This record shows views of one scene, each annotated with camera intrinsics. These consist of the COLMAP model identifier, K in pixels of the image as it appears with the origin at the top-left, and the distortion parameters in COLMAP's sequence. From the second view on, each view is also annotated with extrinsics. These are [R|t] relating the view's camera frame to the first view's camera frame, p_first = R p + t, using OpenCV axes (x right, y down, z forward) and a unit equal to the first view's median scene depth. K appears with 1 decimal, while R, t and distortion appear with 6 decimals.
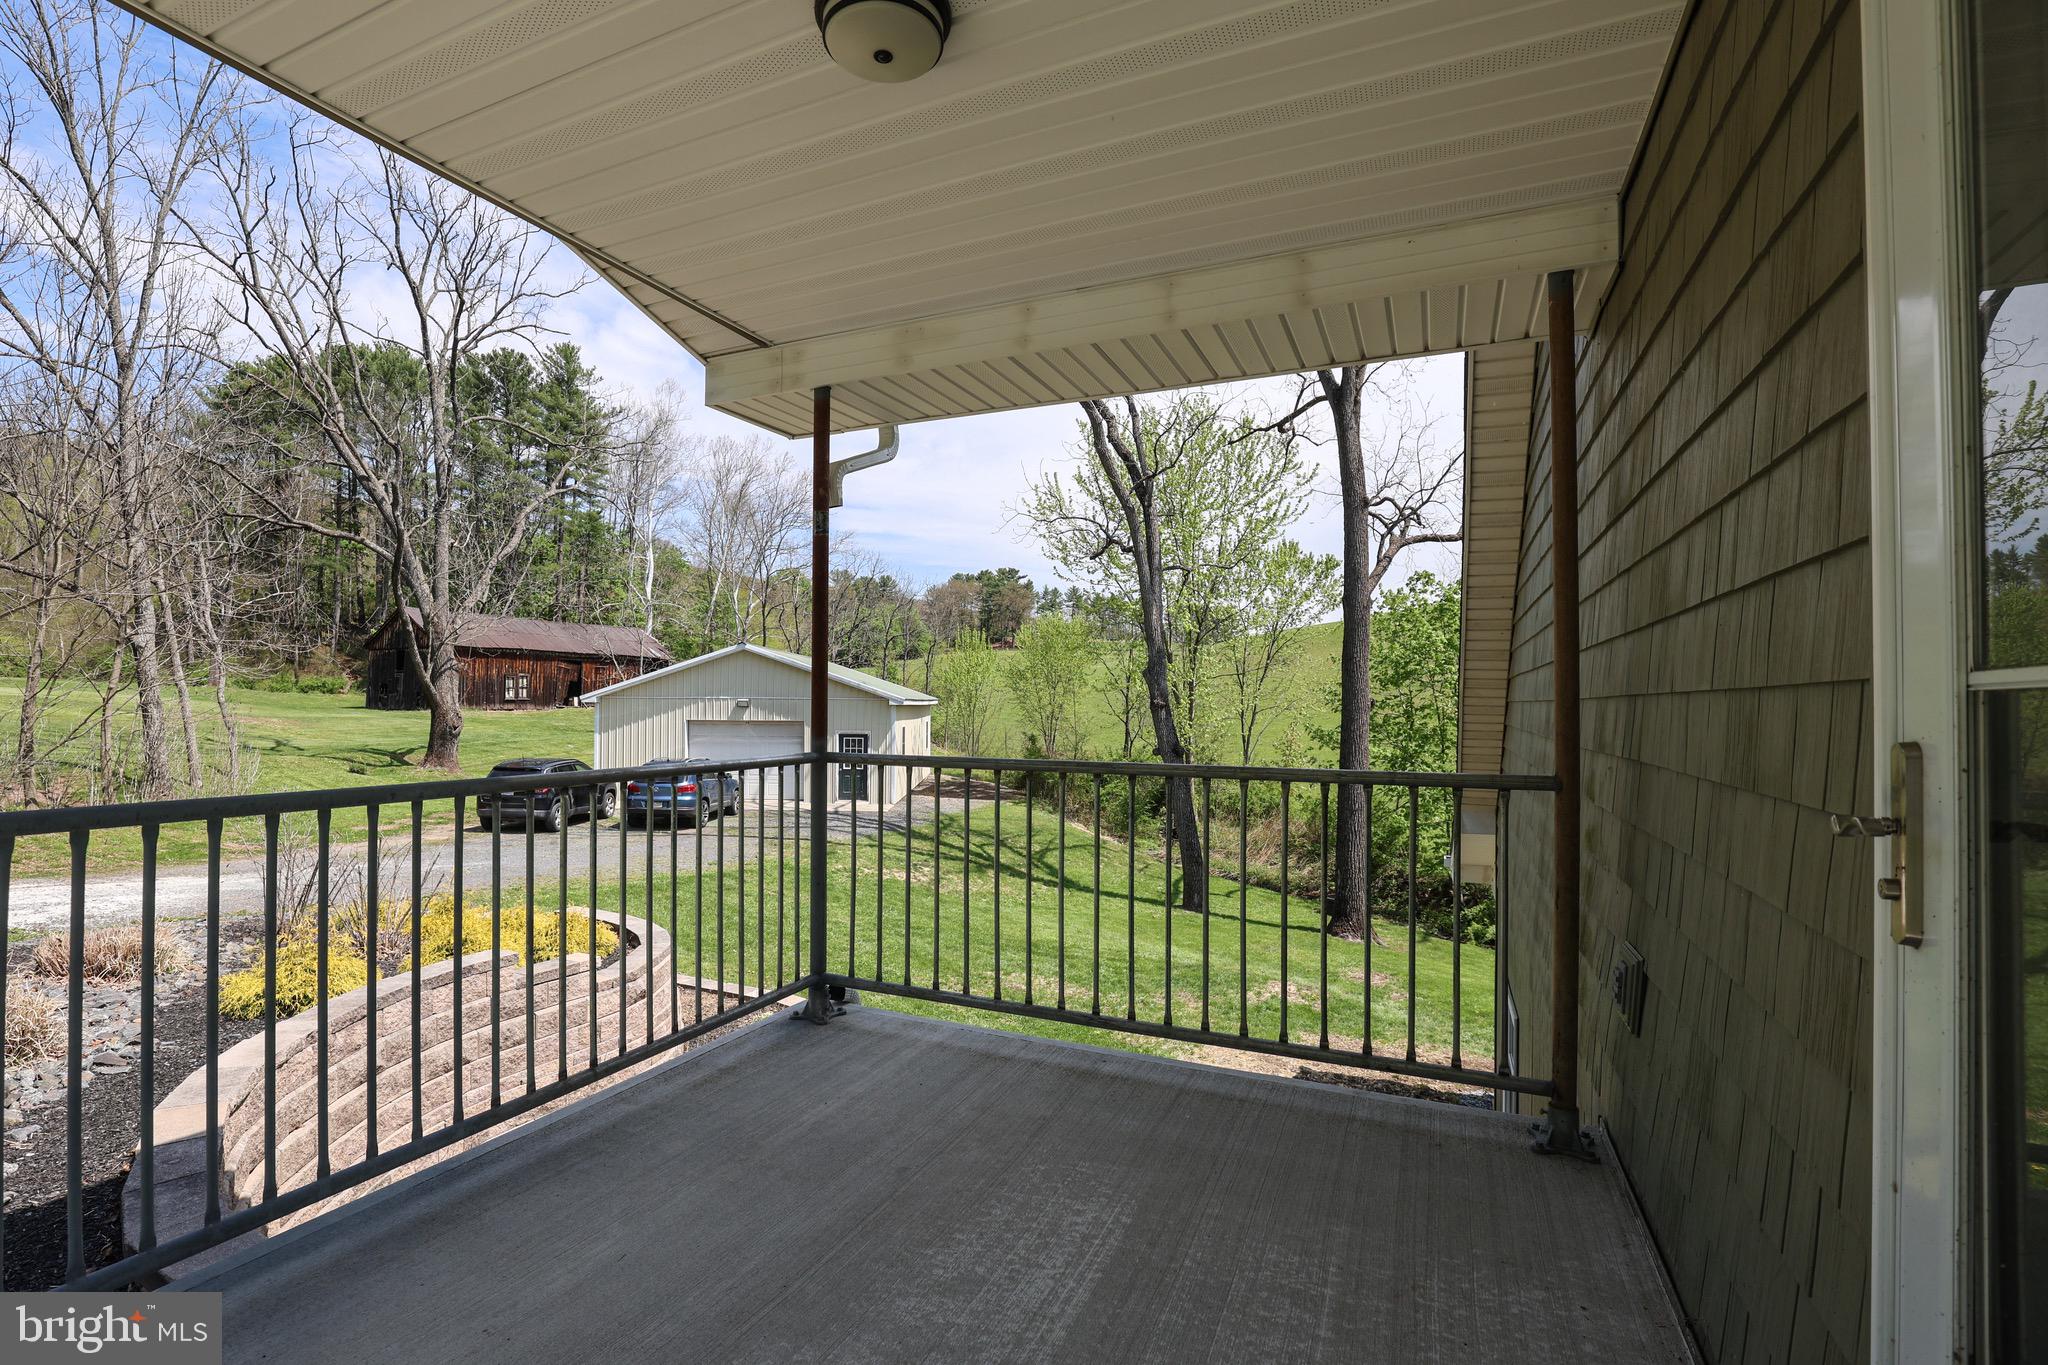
lens RADIAL K [[932.5, 0, 1020.3], [0, 932.5, 684.2], [0, 0, 1]] dist [-0.030833, 0.001625]
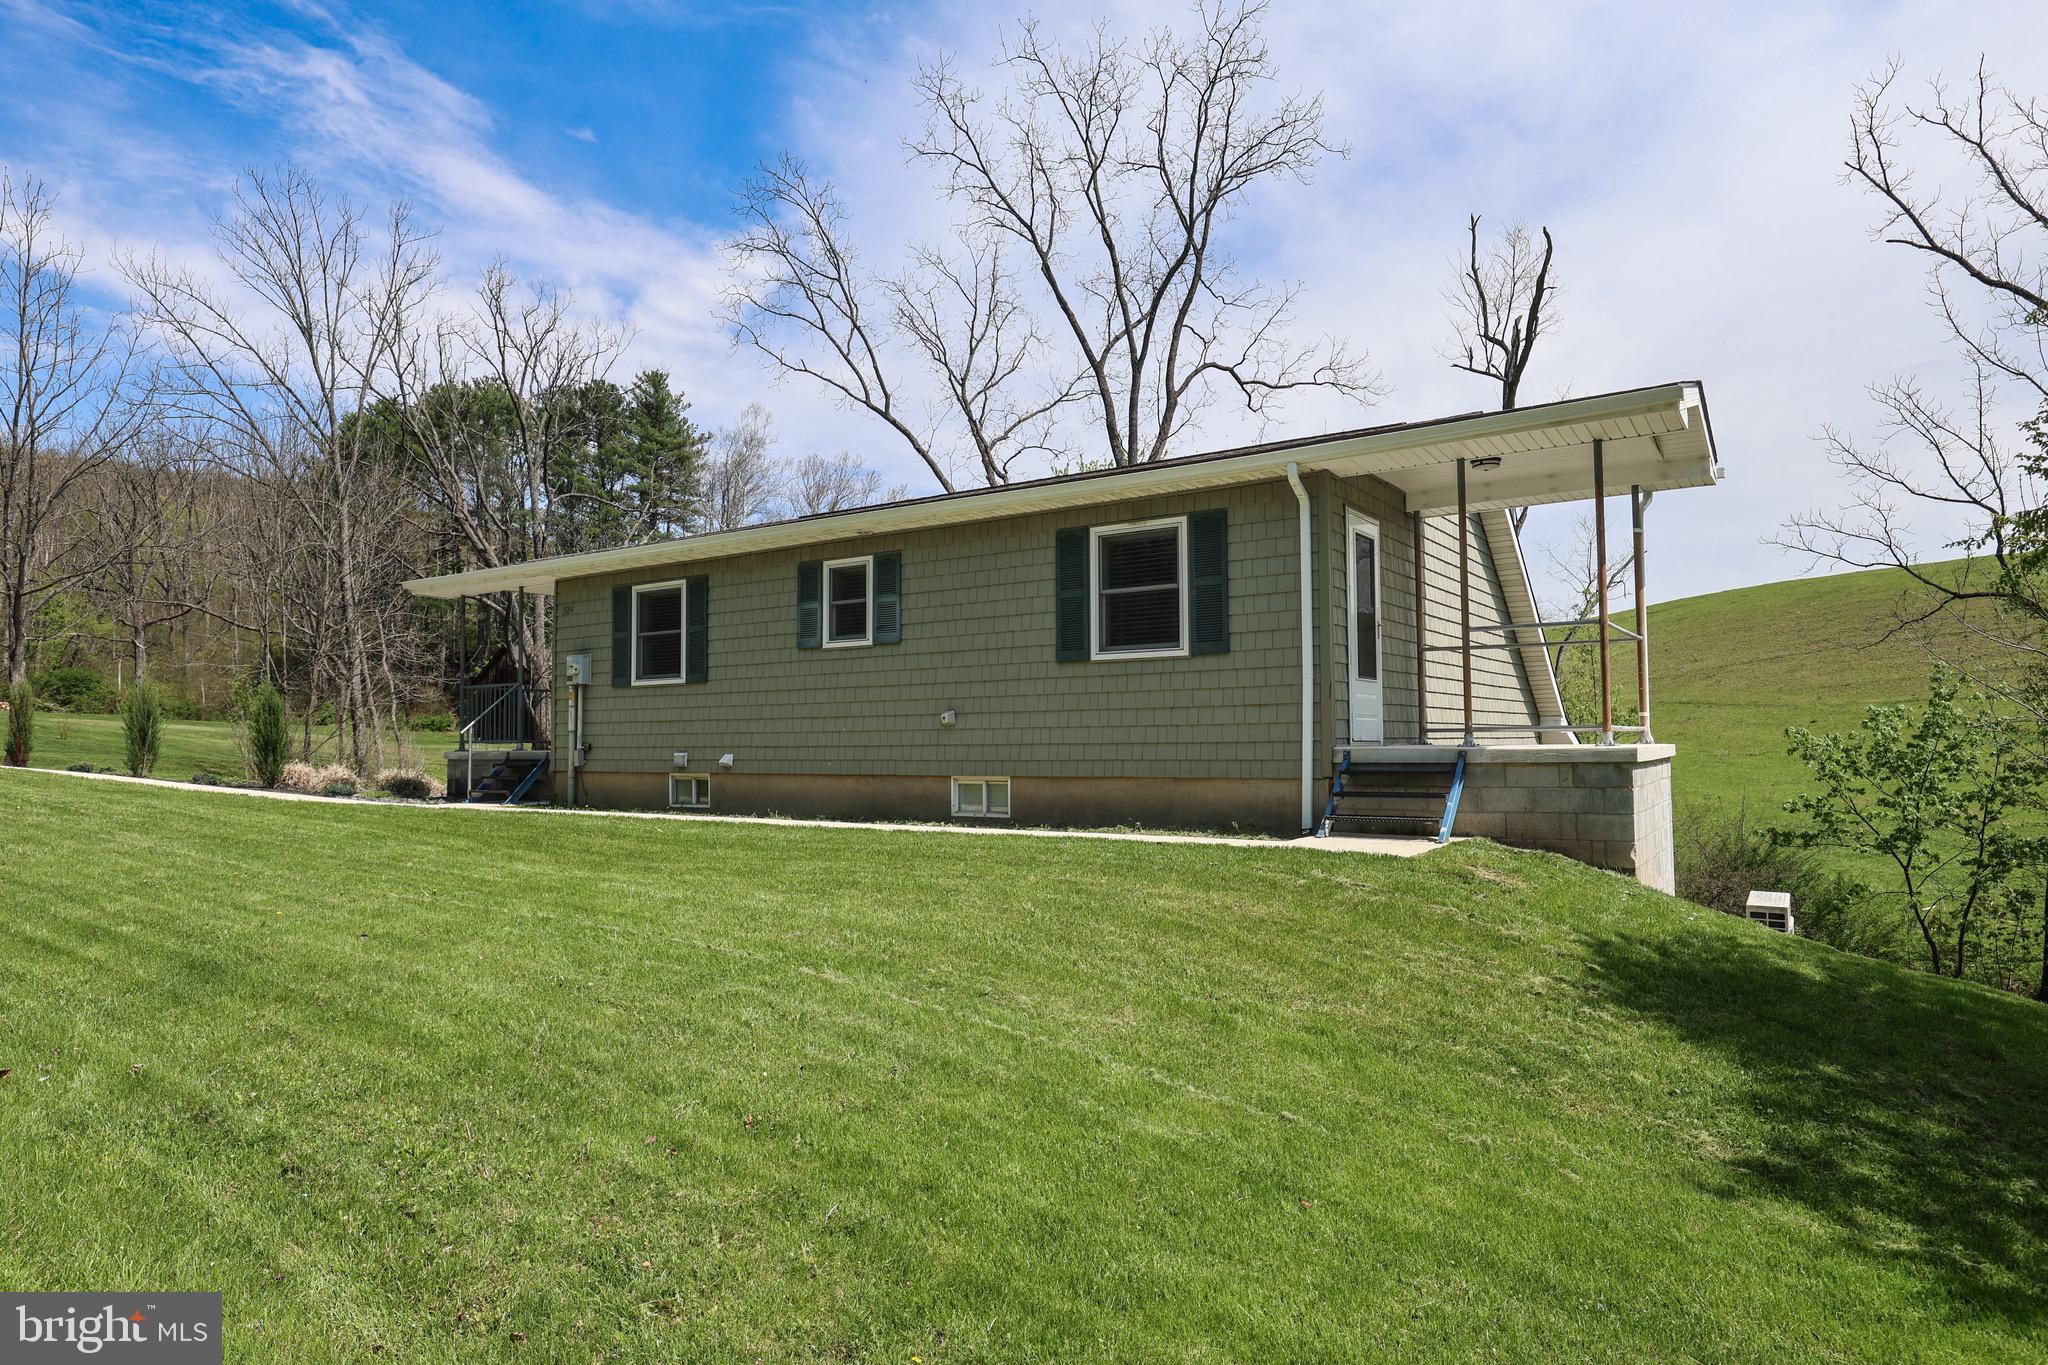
lens RADIAL K [[1209.8, 0, 1024.0], [0, 1209.8, 682.5], [0, 0, 1]] dist [-0.005101, -0.000198]
pose [[0.983629, -0.024296, -0.178561, 0.149142], [0.018657, 0.999275, -0.033195, 0.013814], [0.179238, 0.029320, 0.983369, -0.237234]]
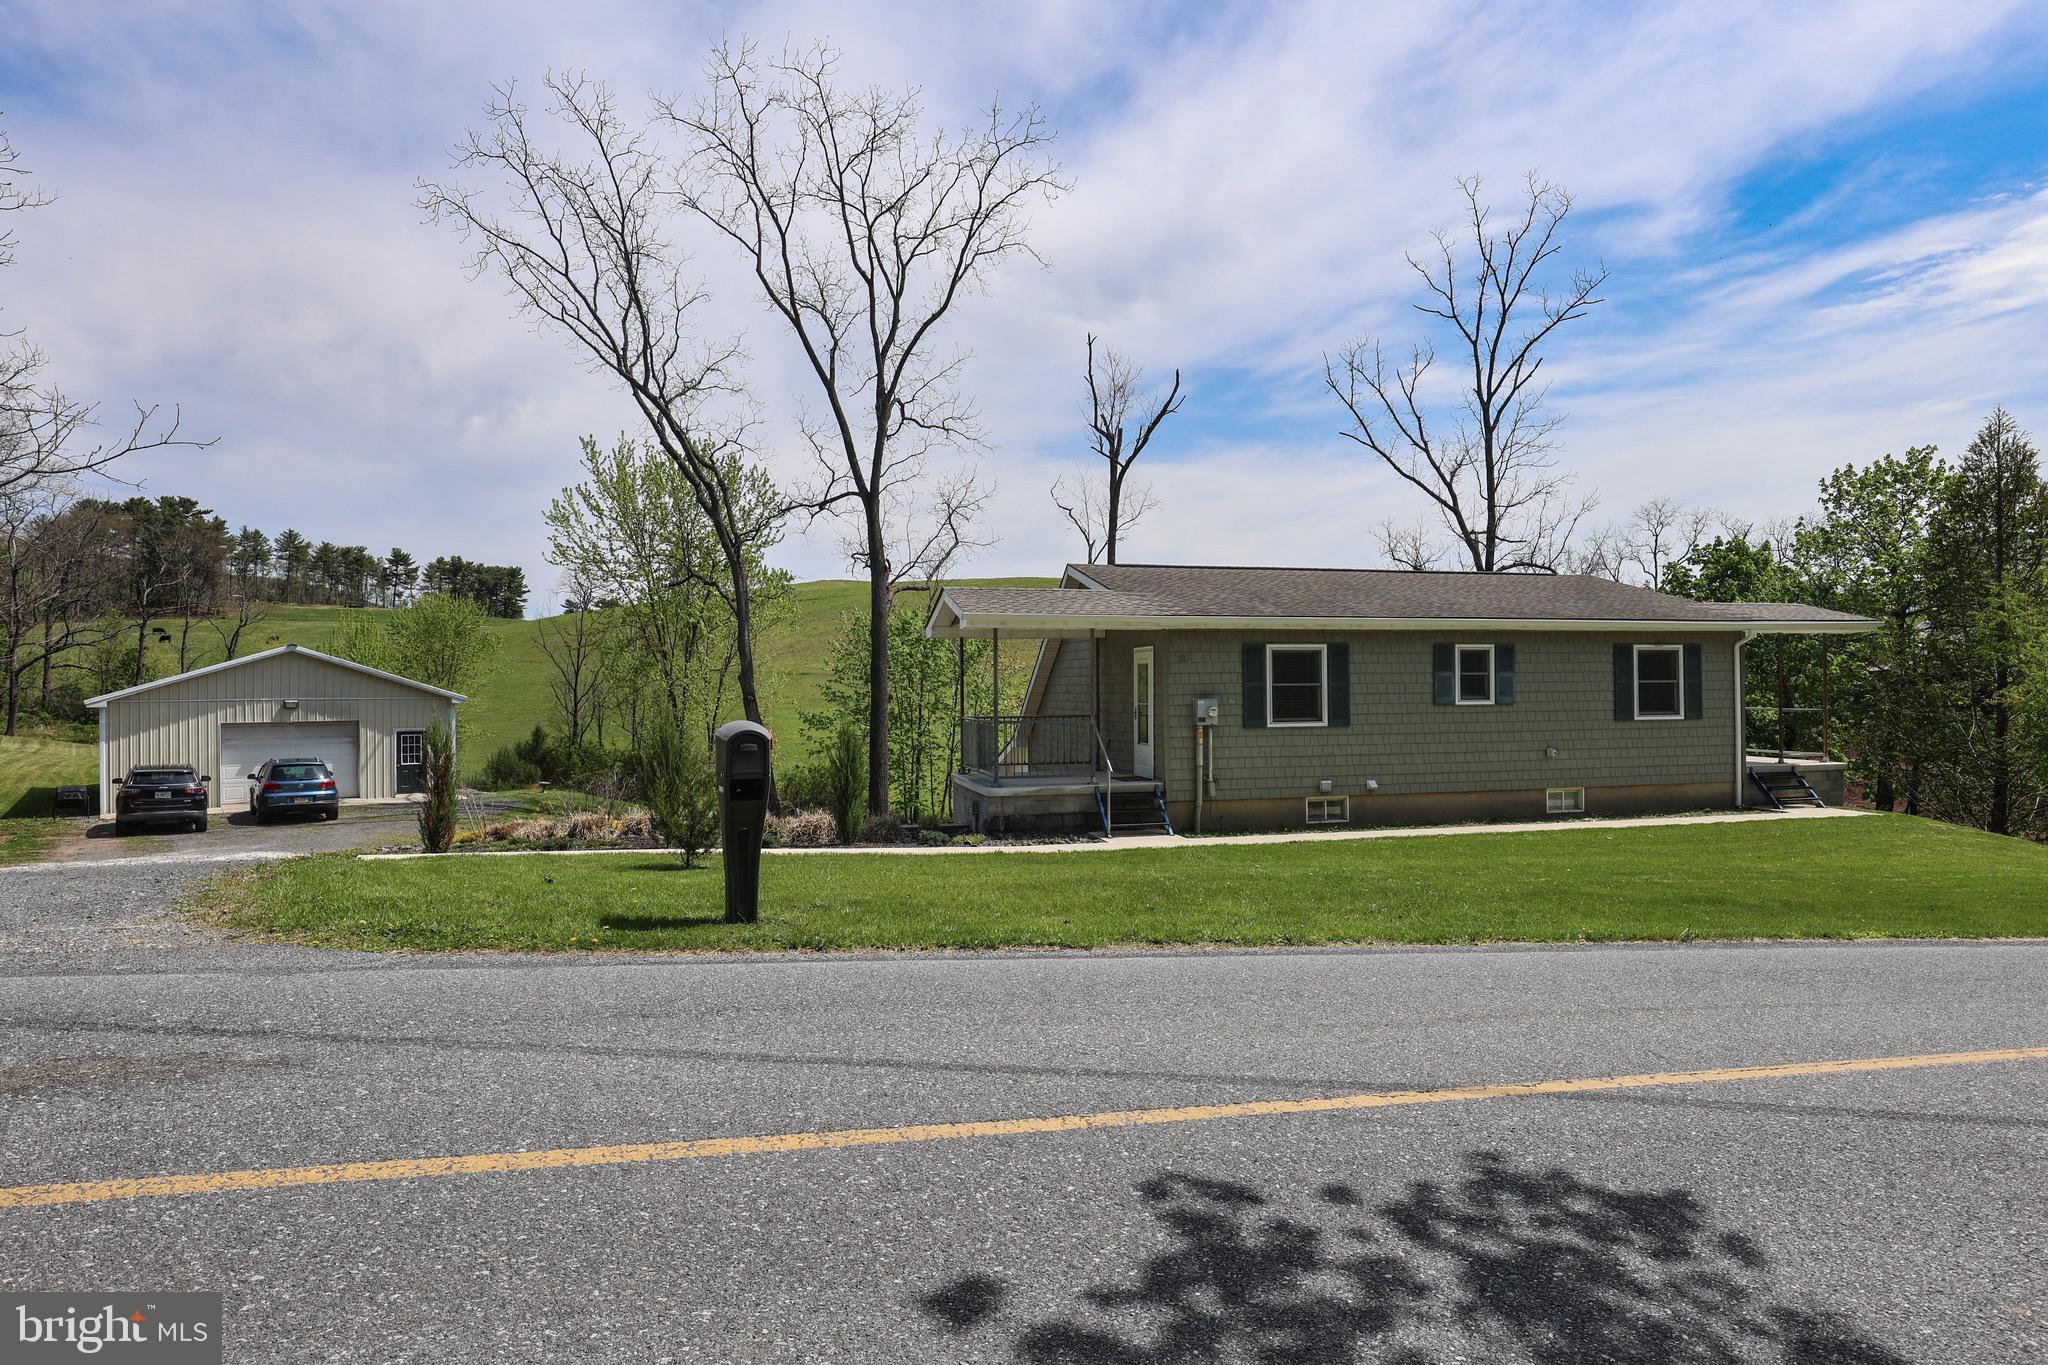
lens RADIAL K [[1141.0, 0, 1033.1], [0, 1141.0, 680.2], [0, 0, 1]] dist [-0.016139, 0.001277]
pose [[0.782752, -0.009567, 0.622261, -0.184409], [0.000513, 0.999891, 0.014728, -0.010229], [-0.622334, -0.011209, 0.782671, -0.194661]]
